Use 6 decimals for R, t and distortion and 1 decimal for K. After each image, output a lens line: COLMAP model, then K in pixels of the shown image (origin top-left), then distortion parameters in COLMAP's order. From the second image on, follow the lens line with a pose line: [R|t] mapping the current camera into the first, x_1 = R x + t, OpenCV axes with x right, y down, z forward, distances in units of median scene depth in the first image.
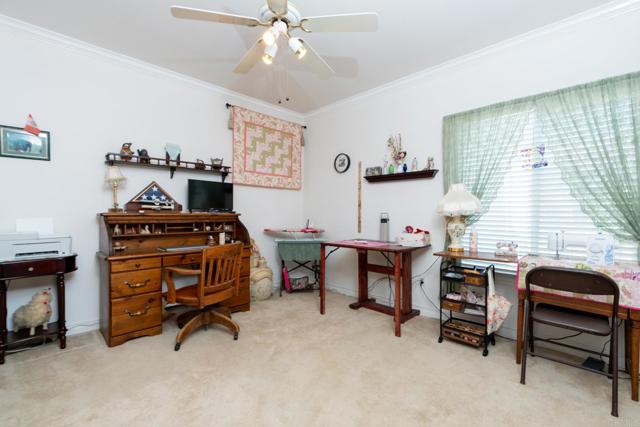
lens RADIAL K [[291.5, 0, 320.0], [0, 291.5, 213.5], [0, 0, 1]] dist [-0.000235, 0.000269]
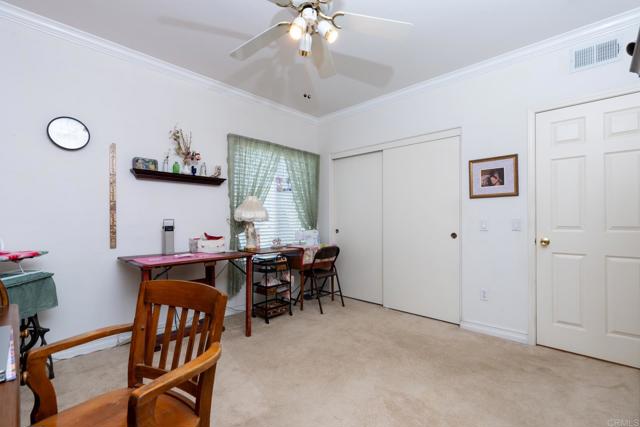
lens RADIAL K [[291.5, 0, 320.0], [0, 291.5, 213.5], [0, 0, 1]] dist [-0.000235, 0.000269]
pose [[-0.036163, 0.019389, 0.999158, -0.634206], [0.002263, 0.999811, -0.019320, -0.000493], [-0.999343, 0.001562, -0.036200, 0.624892]]
